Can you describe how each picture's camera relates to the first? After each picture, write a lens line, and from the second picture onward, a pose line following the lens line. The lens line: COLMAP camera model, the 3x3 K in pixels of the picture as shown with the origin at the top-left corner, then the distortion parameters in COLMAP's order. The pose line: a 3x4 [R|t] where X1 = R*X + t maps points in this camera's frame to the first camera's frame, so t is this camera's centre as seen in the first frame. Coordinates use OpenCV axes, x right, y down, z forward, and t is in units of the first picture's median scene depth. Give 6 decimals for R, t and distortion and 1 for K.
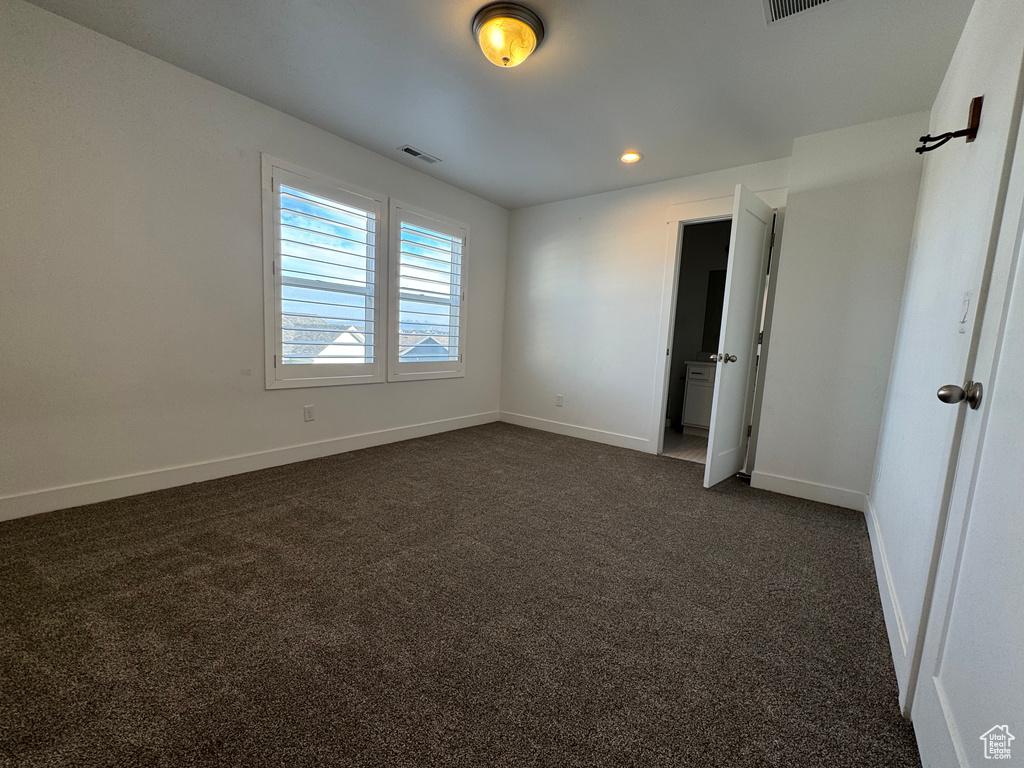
lens RADIAL K [[408.8, 0, 512.0], [0, 408.8, 384.0], [0, 0, 1]] dist [0.000201, 0.000255]
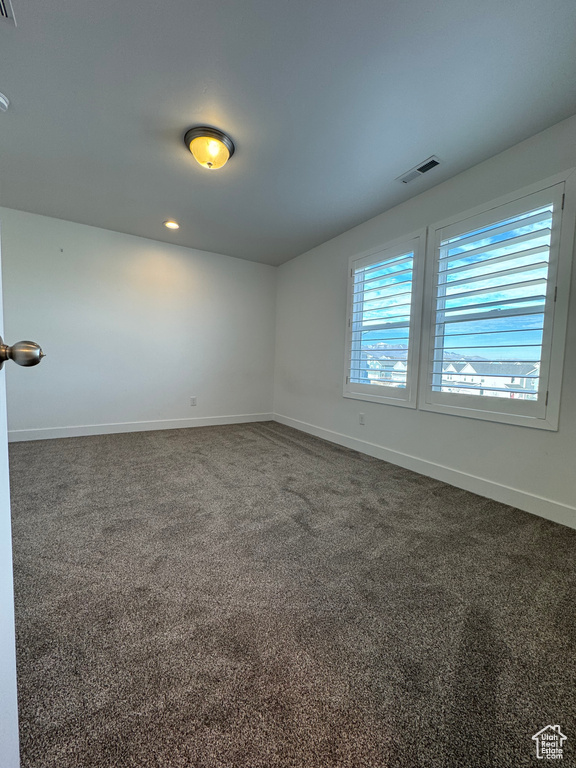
lens RADIAL K [[306.6, 0, 288.0], [0, 306.6, 384.0], [0, 0, 1]] dist [0.000201, 0.000255]
pose [[-0.344081, 0.006882, -0.938915, 0.543159], [-0.145608, 0.987485, 0.060598, -0.069150], [0.927581, 0.157564, -0.338773, 1.013923]]
